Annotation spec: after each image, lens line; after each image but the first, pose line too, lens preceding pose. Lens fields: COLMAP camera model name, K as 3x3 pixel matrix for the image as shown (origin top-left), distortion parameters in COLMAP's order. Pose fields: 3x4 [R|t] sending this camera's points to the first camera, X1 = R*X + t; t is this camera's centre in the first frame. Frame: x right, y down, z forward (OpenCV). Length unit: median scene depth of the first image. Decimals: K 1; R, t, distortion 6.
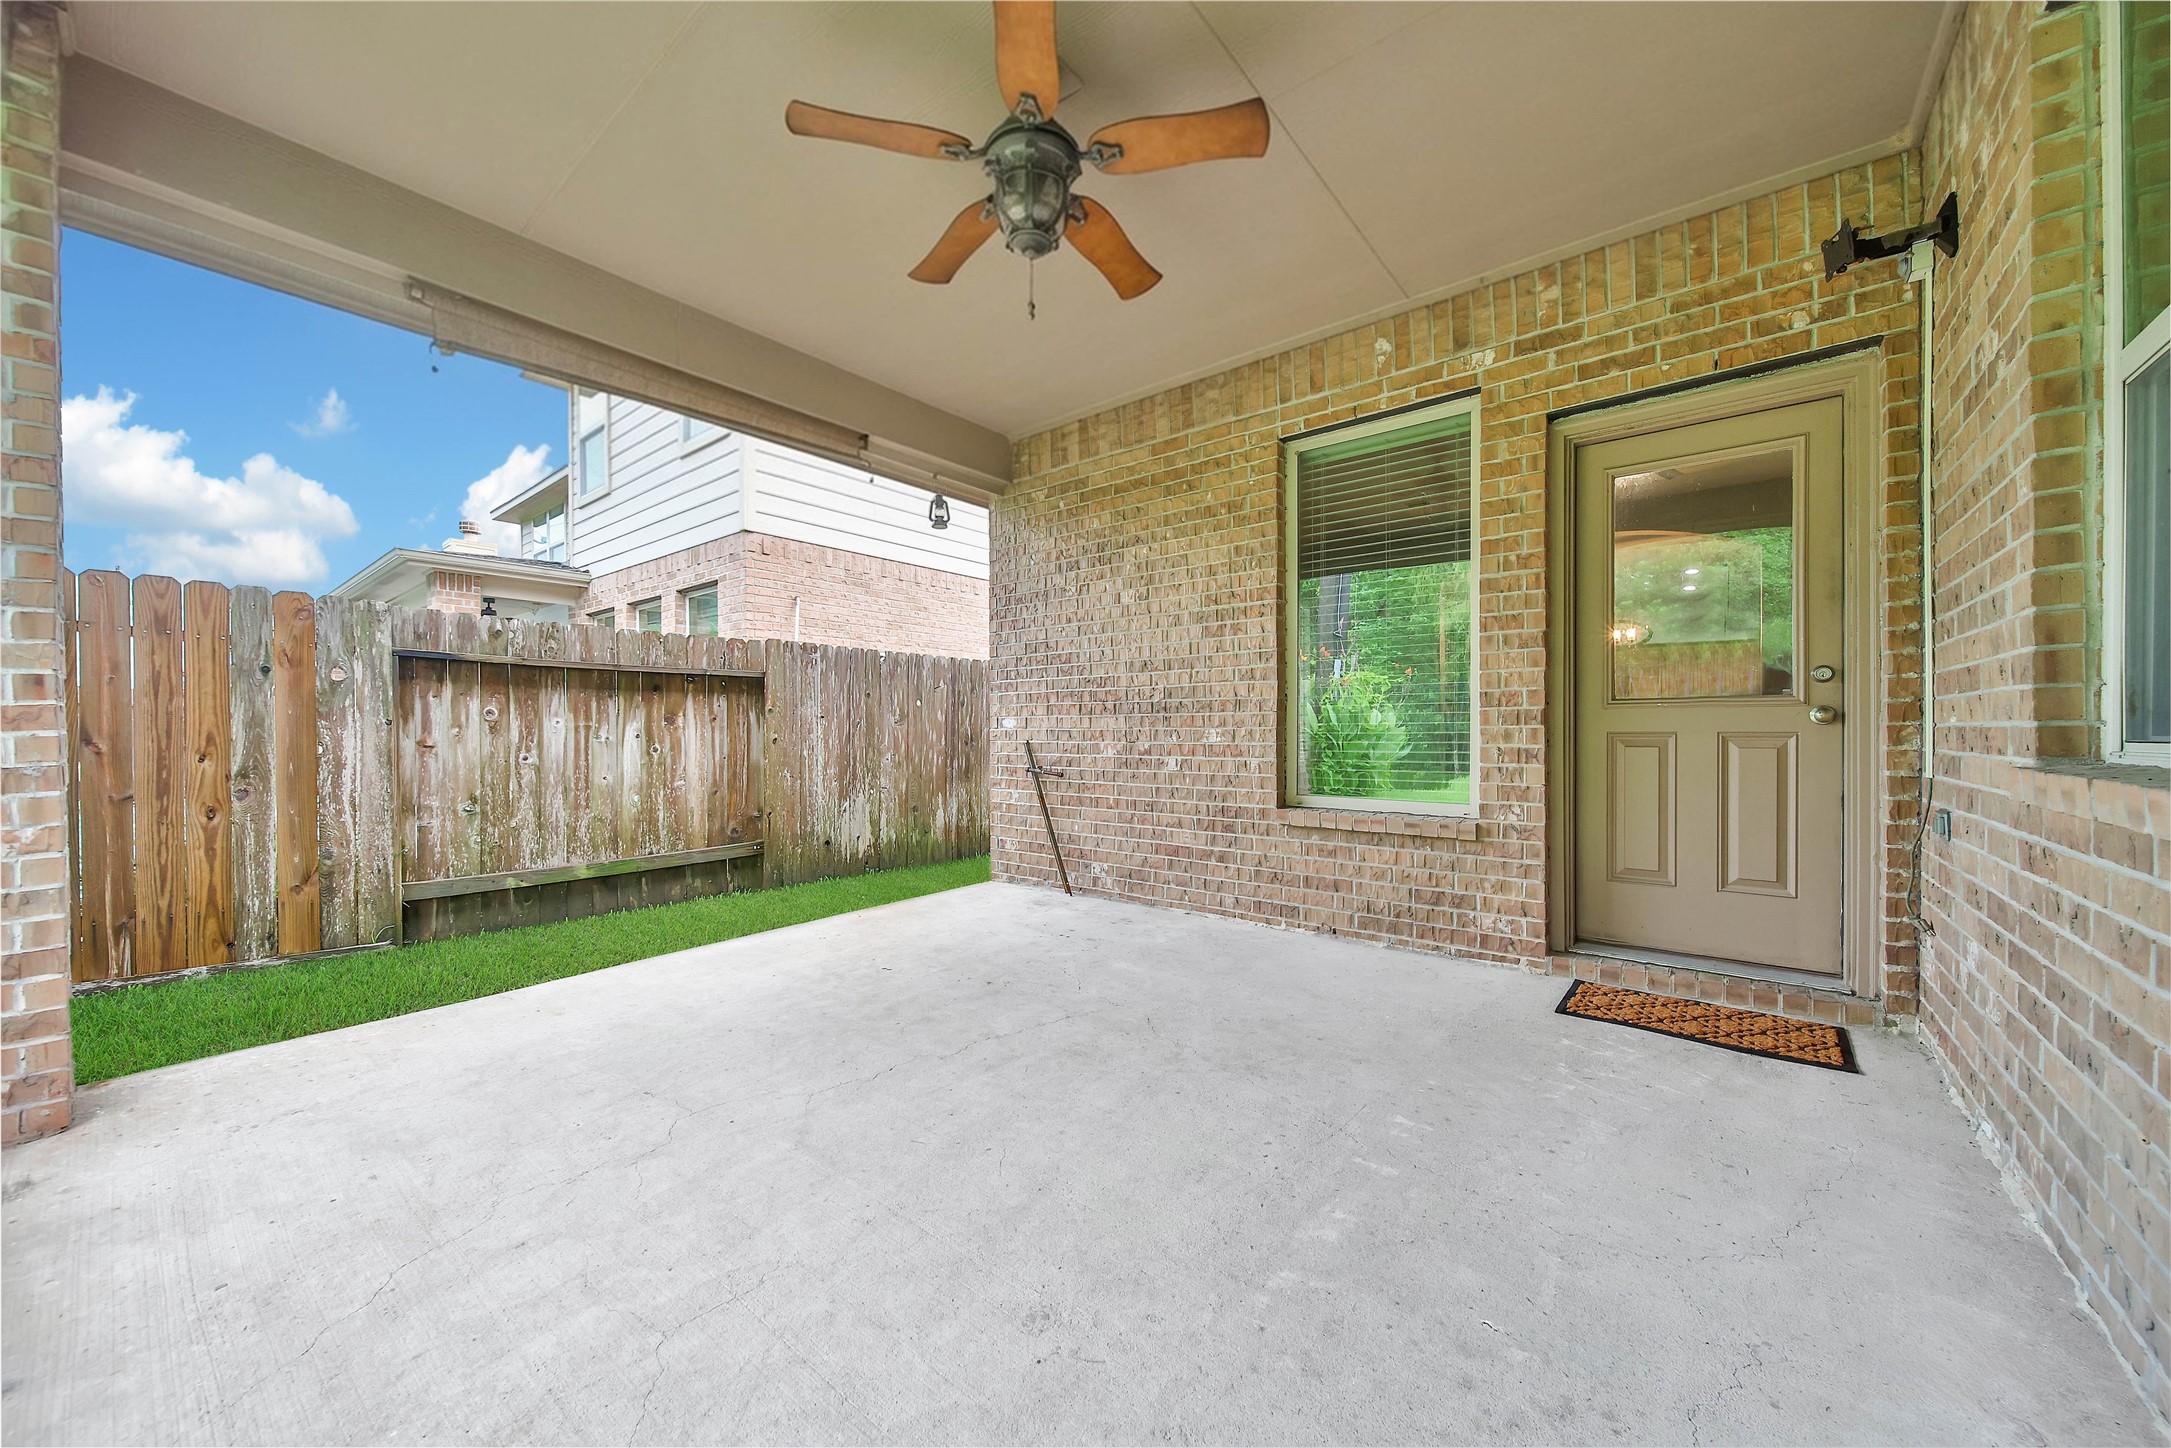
lens RADIAL K [[777.7, 0, 1083.4], [0, 777.7, 731.6], [0, 0, 1]] dist [0.004529, -0.003158]
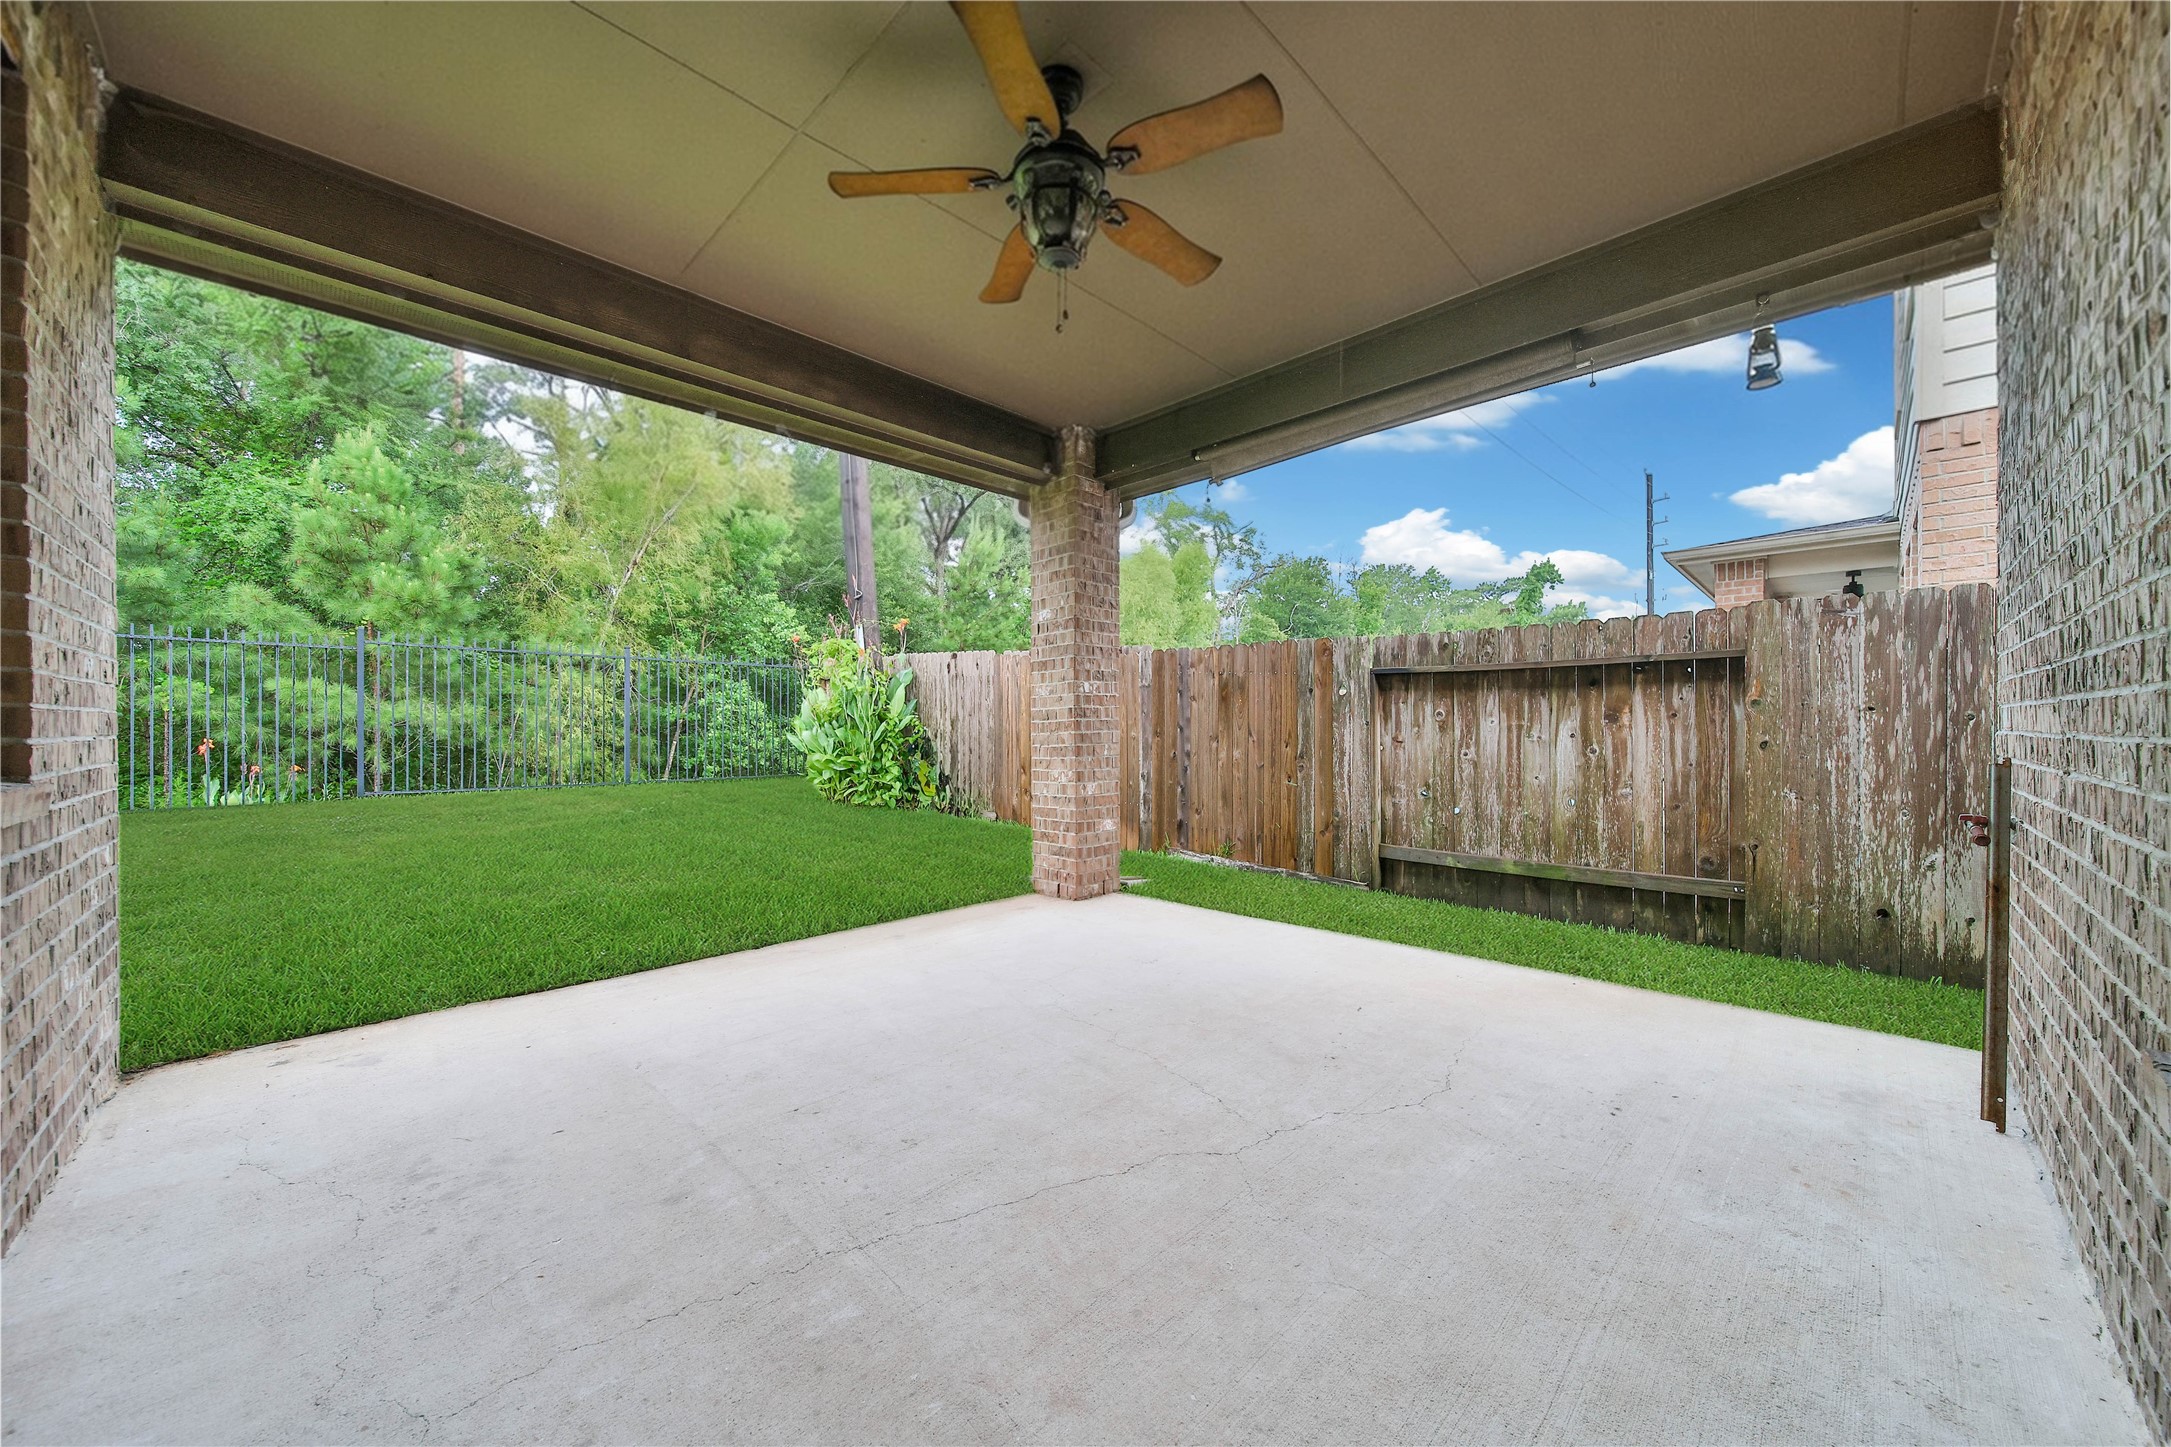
lens RADIAL K [[808.4, 0, 1085.5], [0, 808.4, 723.5], [0, 0, 1]] dist [-0.000062, -0.000085]
pose [[-0.127728, -0.000386, -0.991809, 0.480463], [0.001835, 0.999998, -0.000626, -0.009557], [0.991808, -0.001900, -0.127727, 0.572910]]
